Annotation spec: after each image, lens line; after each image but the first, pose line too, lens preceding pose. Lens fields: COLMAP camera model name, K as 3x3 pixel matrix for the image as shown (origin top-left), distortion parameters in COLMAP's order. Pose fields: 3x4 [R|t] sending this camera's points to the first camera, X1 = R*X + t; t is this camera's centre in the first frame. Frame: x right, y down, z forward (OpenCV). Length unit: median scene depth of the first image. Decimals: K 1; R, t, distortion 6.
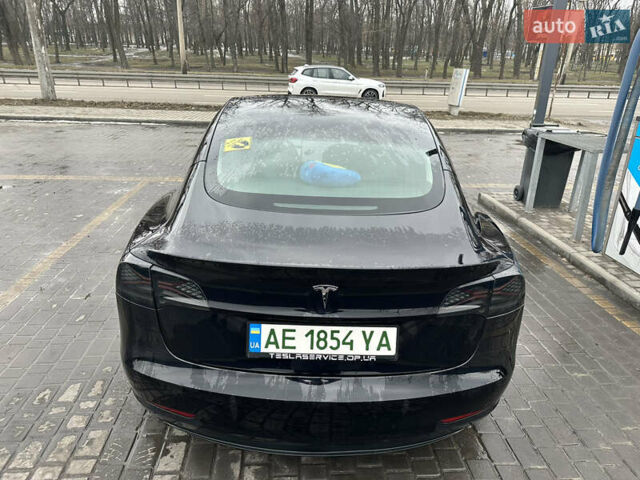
lens RADIAL K [[460.9, 0, 299.5], [0, 460.9, 240.9], [0, 0, 1]] dist [-0.056645, -0.002262]
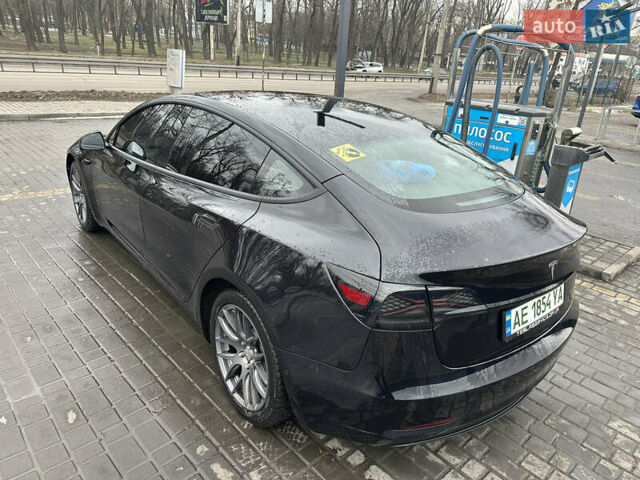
lens RADIAL K [[460.9, 0, 299.5], [0, 460.9, 240.9], [0, 0, 1]] dist [-0.056645, -0.002262]
pose [[0.765843, -0.194224, 0.612994, -1.072620], [0.166079, 0.980694, 0.103237, -0.177408], [-0.621211, 0.022742, 0.783314, 0.418951]]
